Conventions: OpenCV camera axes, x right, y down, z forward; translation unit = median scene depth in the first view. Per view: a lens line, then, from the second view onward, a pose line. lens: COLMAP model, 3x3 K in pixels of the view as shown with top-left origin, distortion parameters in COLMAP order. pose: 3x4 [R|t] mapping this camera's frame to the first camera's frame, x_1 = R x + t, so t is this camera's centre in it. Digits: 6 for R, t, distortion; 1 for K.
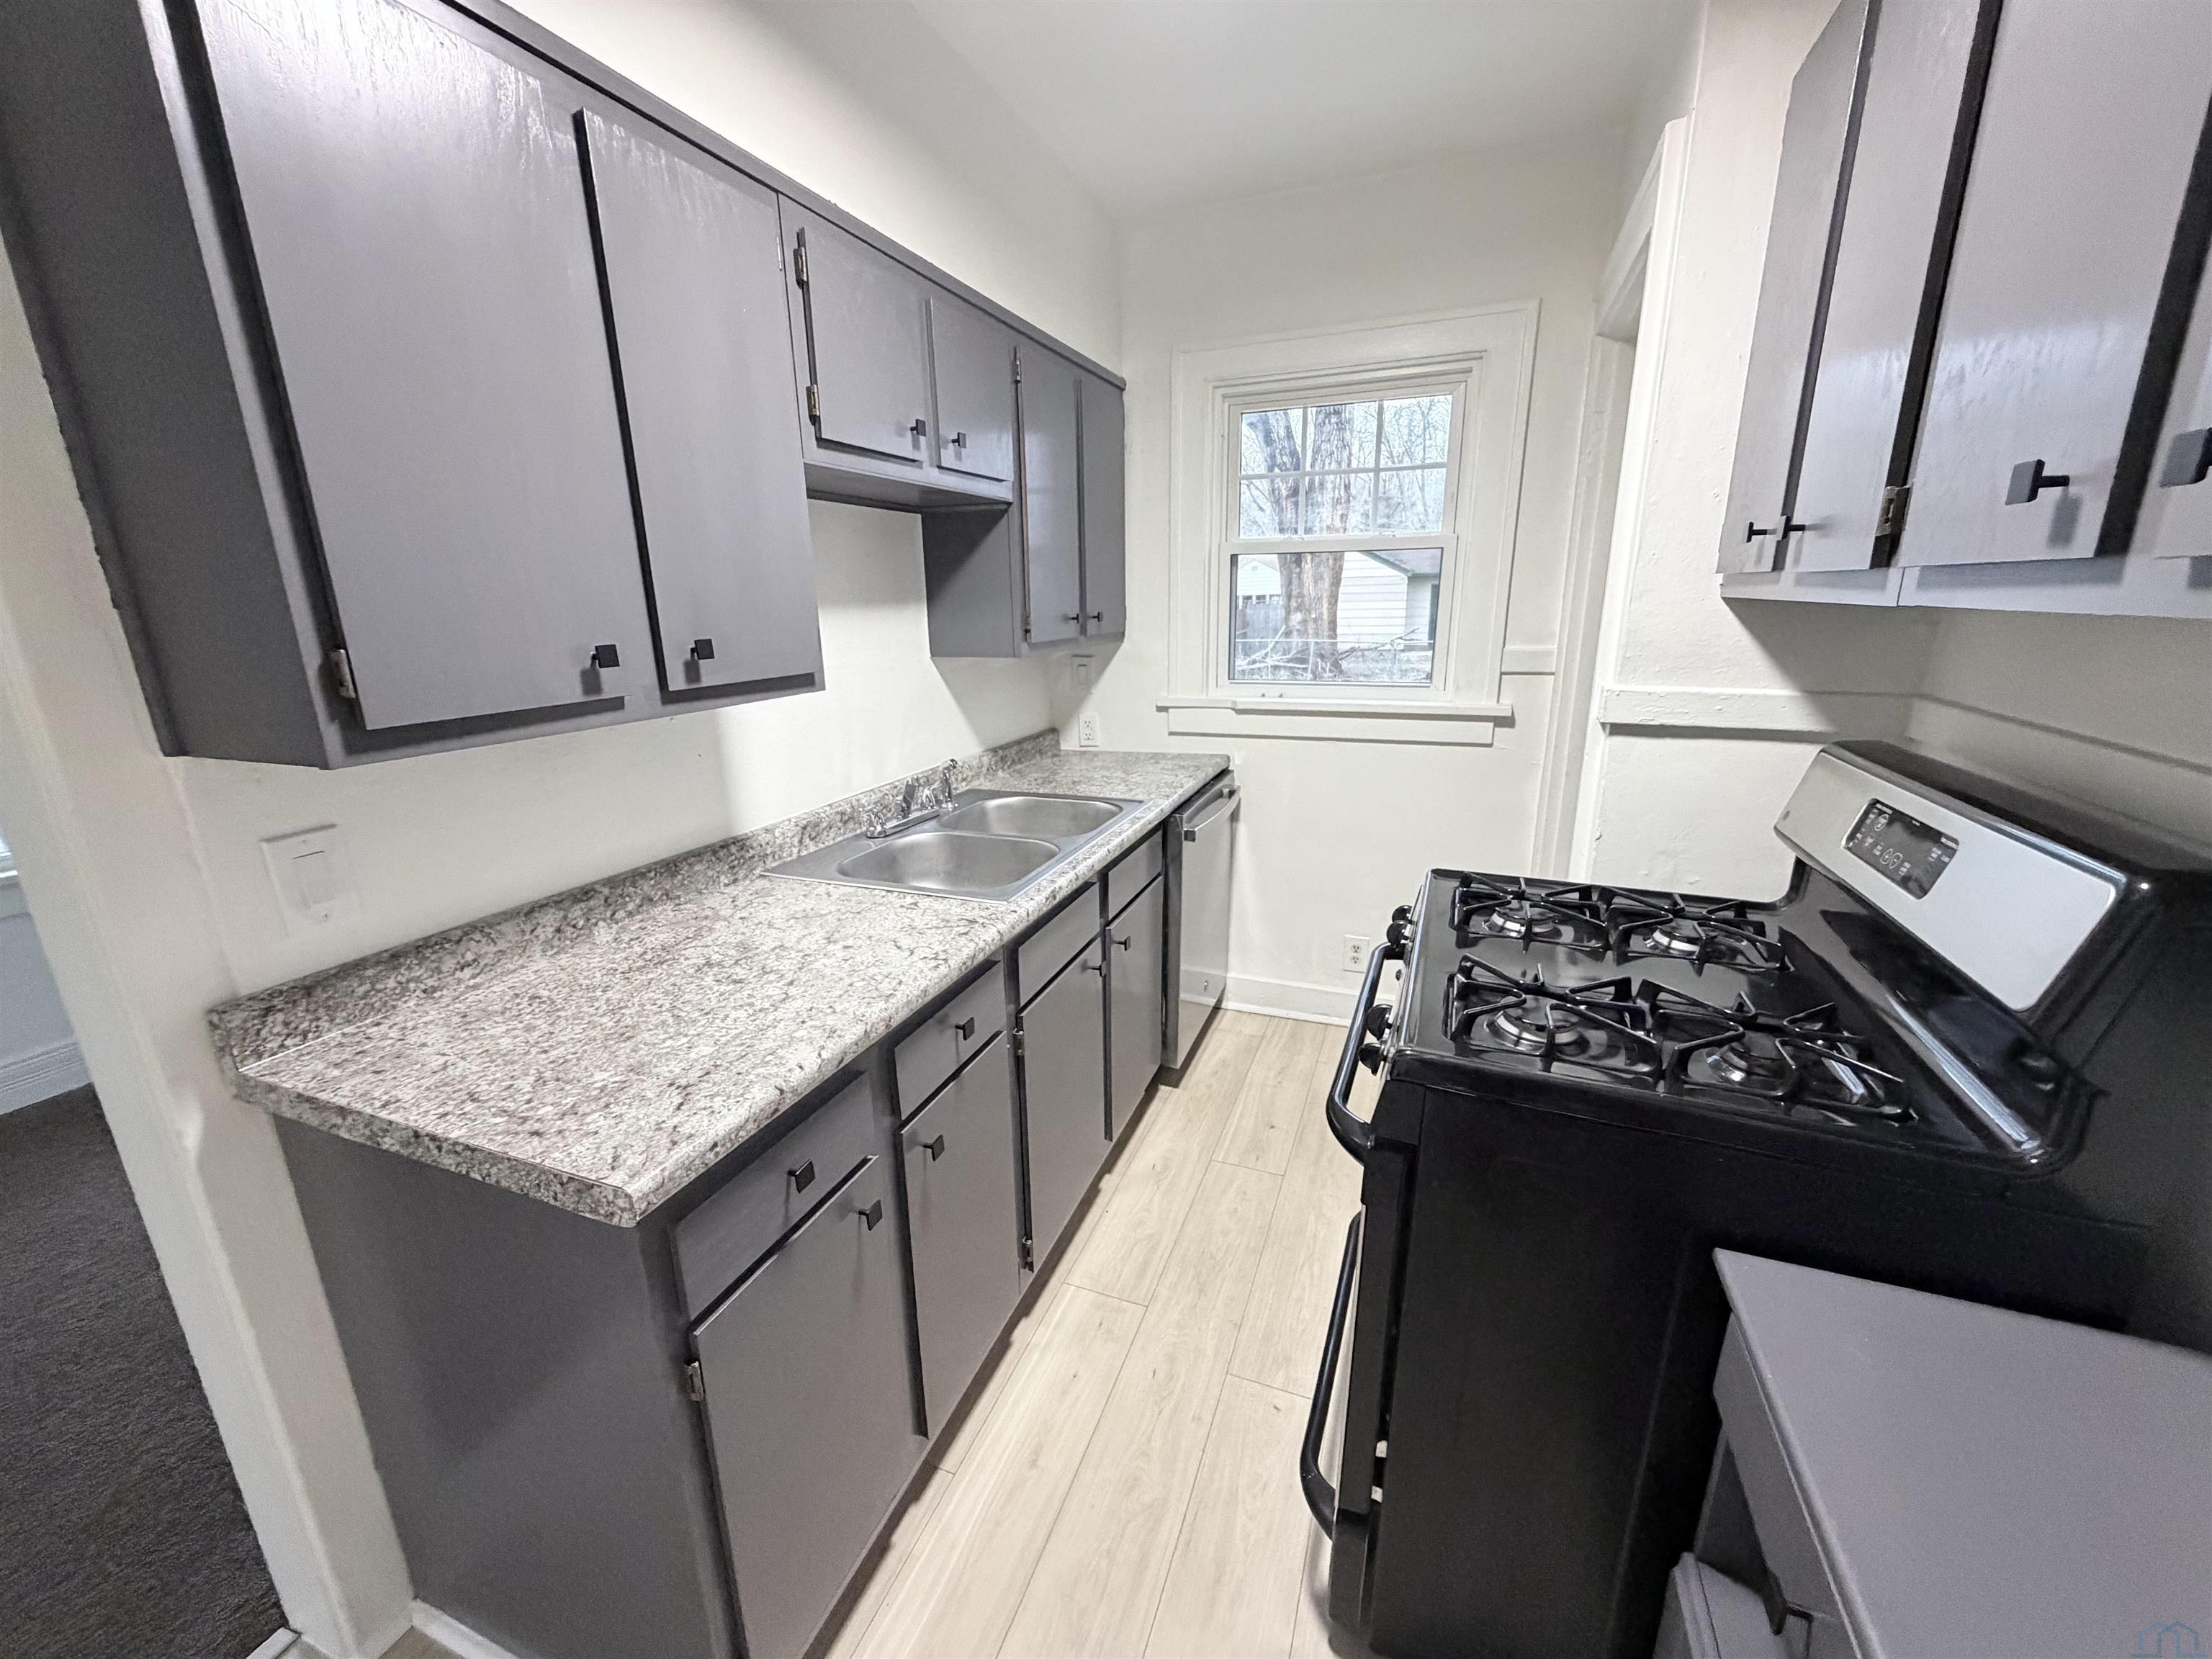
lens RADIAL K [[874.4, 0, 1096.7], [0, 874.4, 829.3], [0, 0, 1]] dist [0.002303, 0.000098]
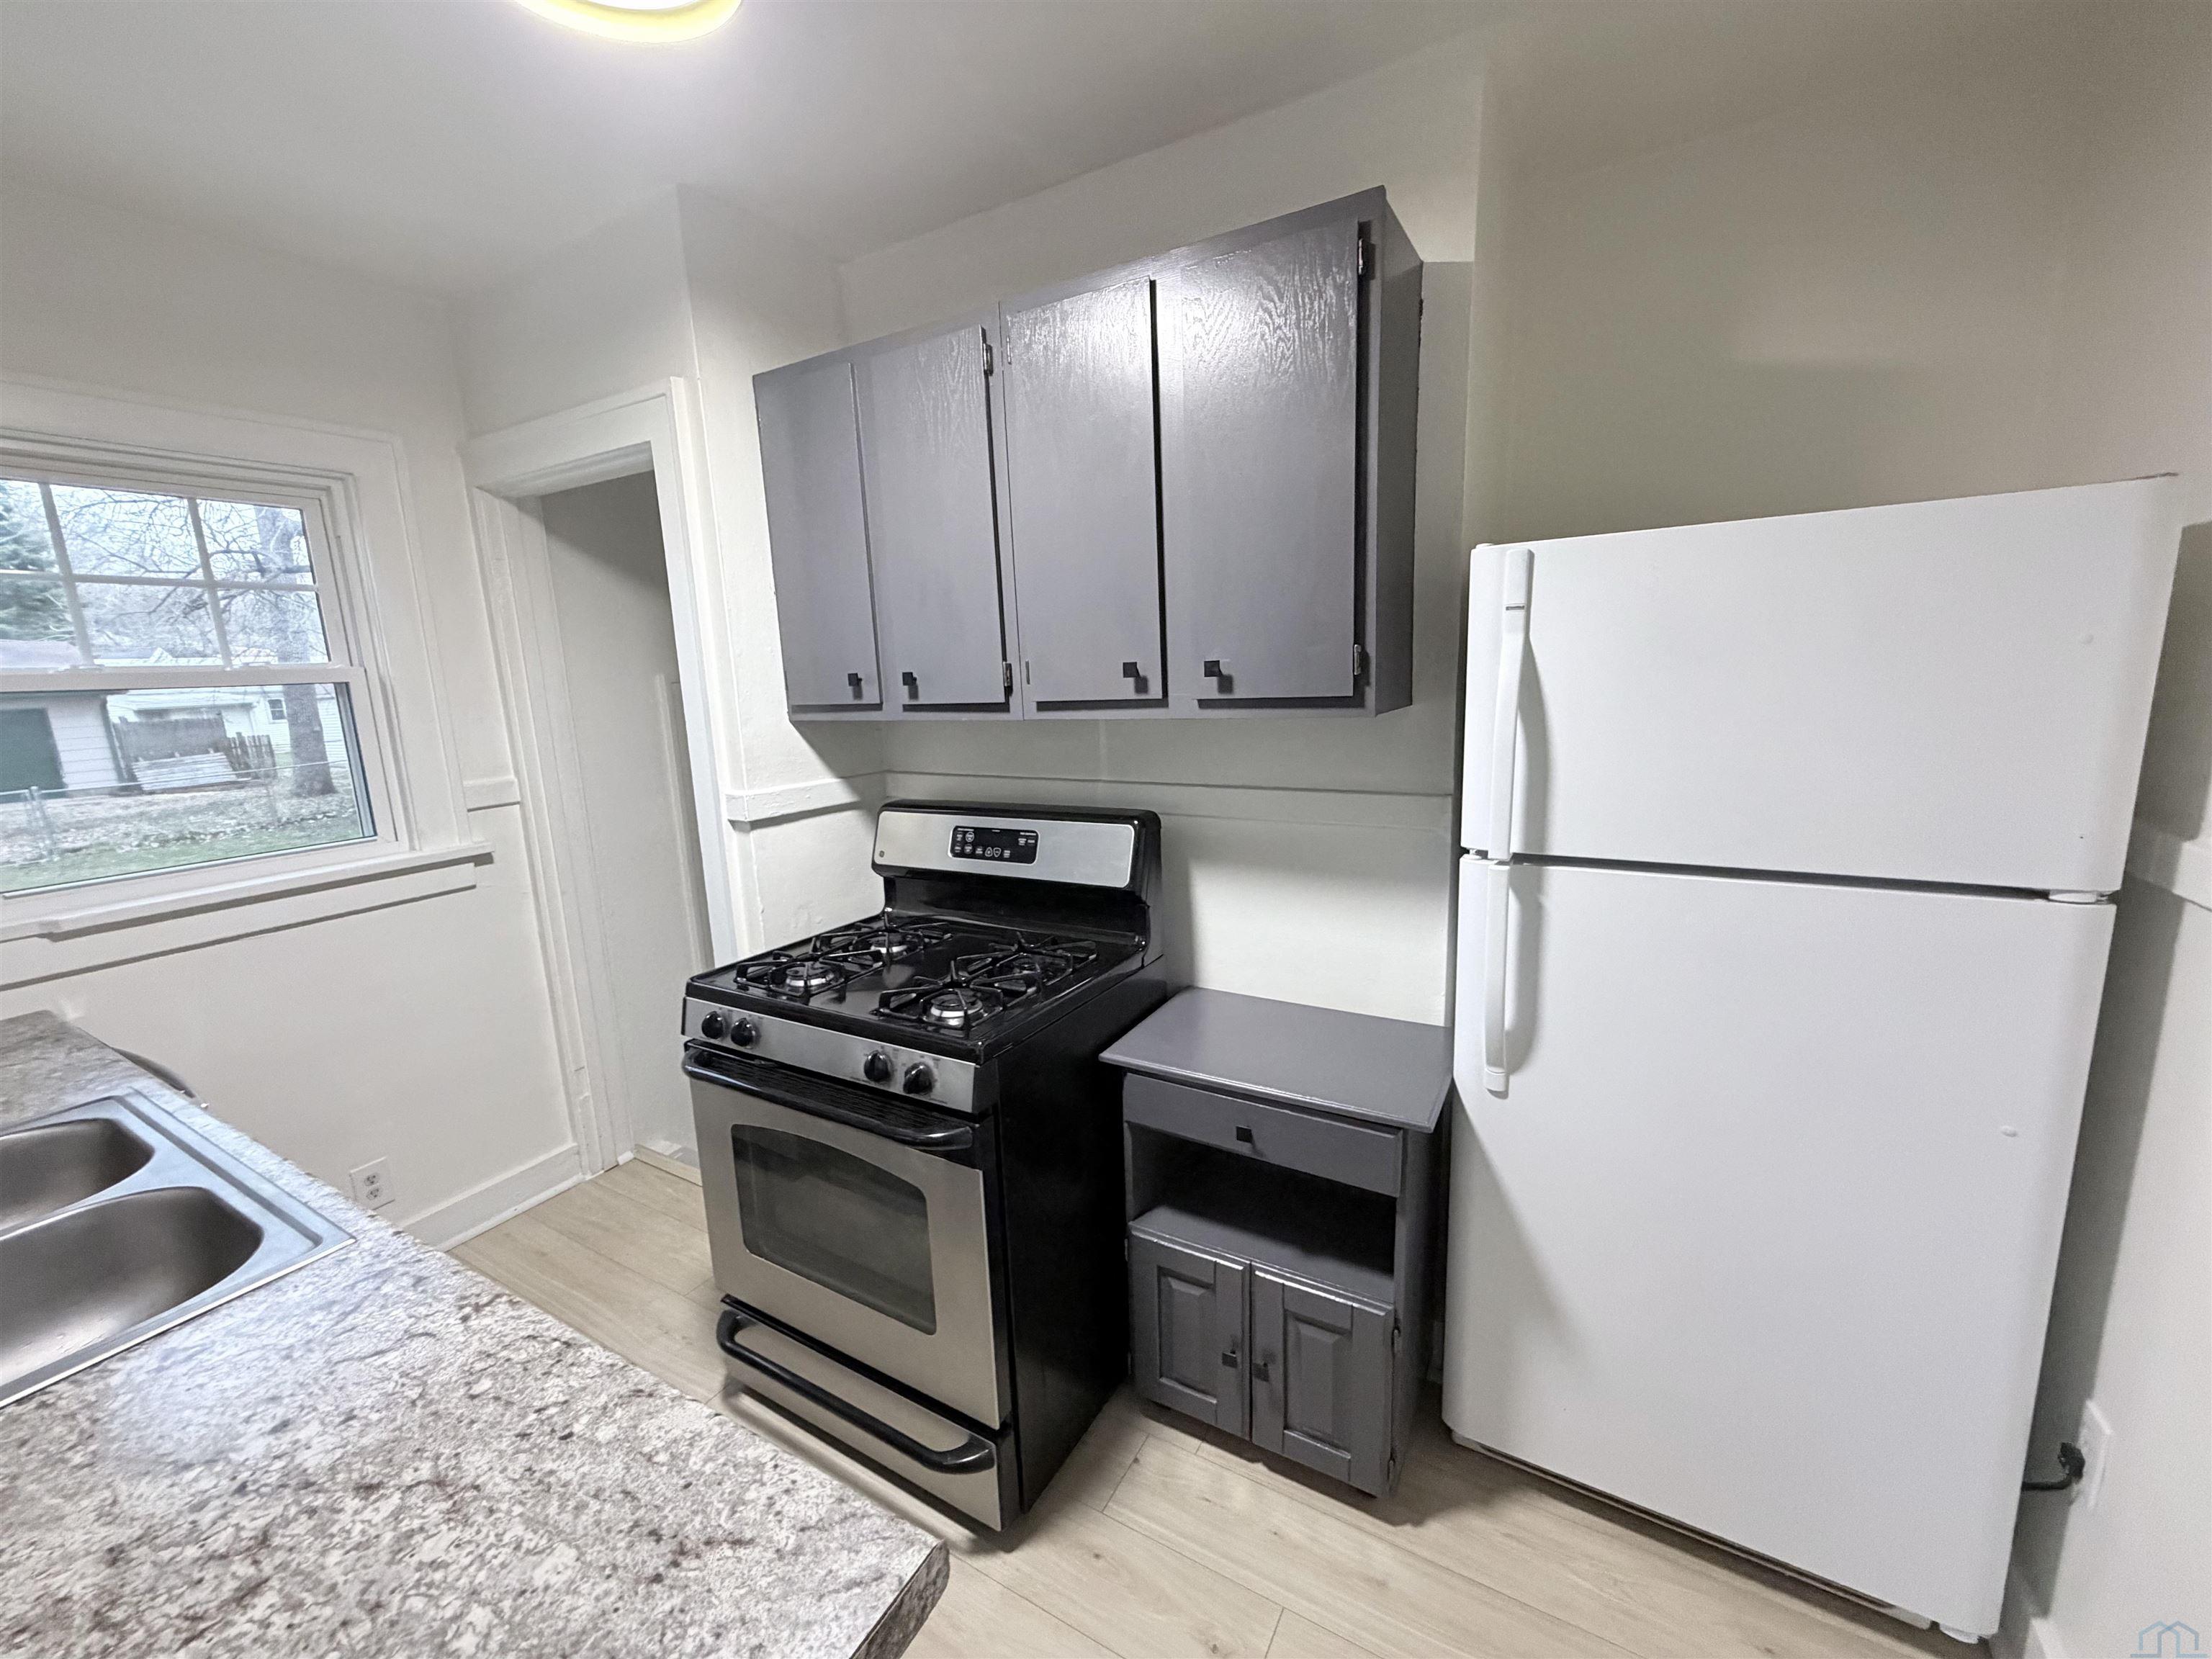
lens RADIAL K [[879.2, 0, 1104.8], [0, 879.2, 827.4], [0, 0, 1]] dist [-0.000250, 0.000192]
pose [[0.147066, -0.165214, 0.975231, -0.626589], [0.295279, 0.948327, 0.116128, -0.117506], [-0.944024, 0.270887, 0.188251, 0.301459]]
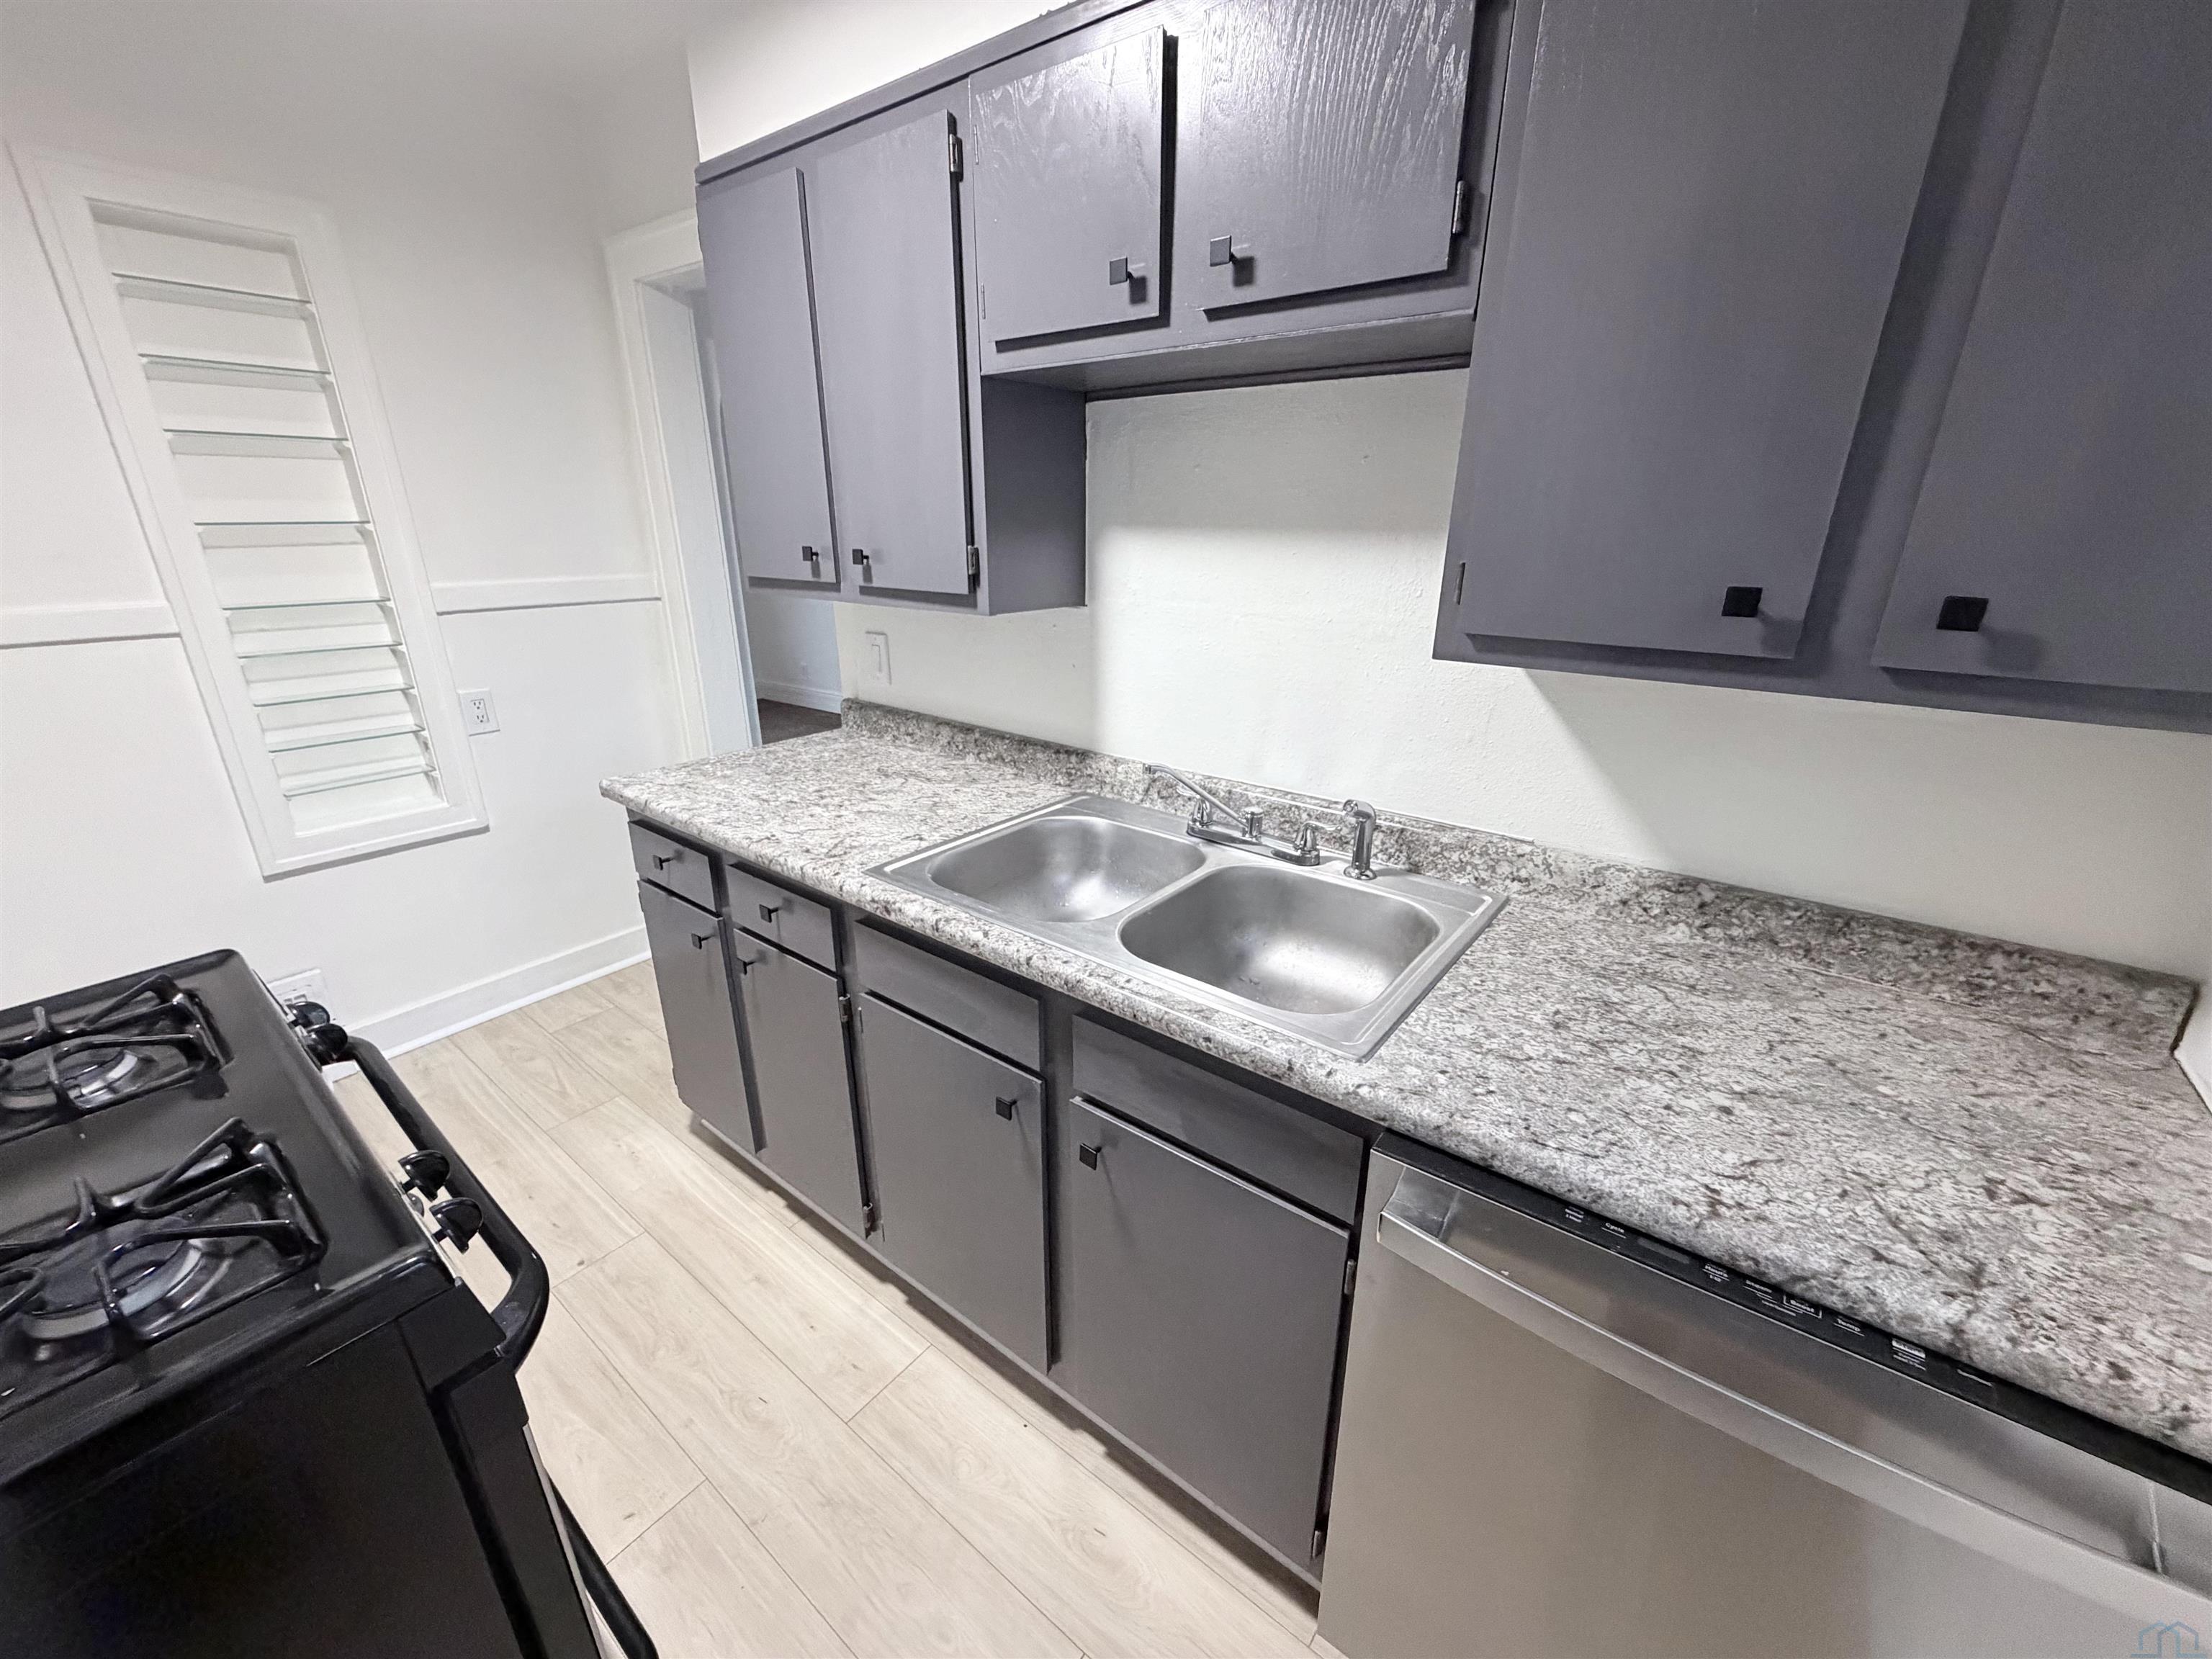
lens RADIAL K [[893.2, 0, 1104.3], [0, 893.2, 830.6], [0, 0, 1]] dist [-0.001526, -0.000079]
pose [[-0.285171, 0.340534, -0.895943, 0.669846], [-0.246581, 0.877229, 0.411905, -0.413751], [0.926216, 0.338386, -0.166191, 1.440289]]
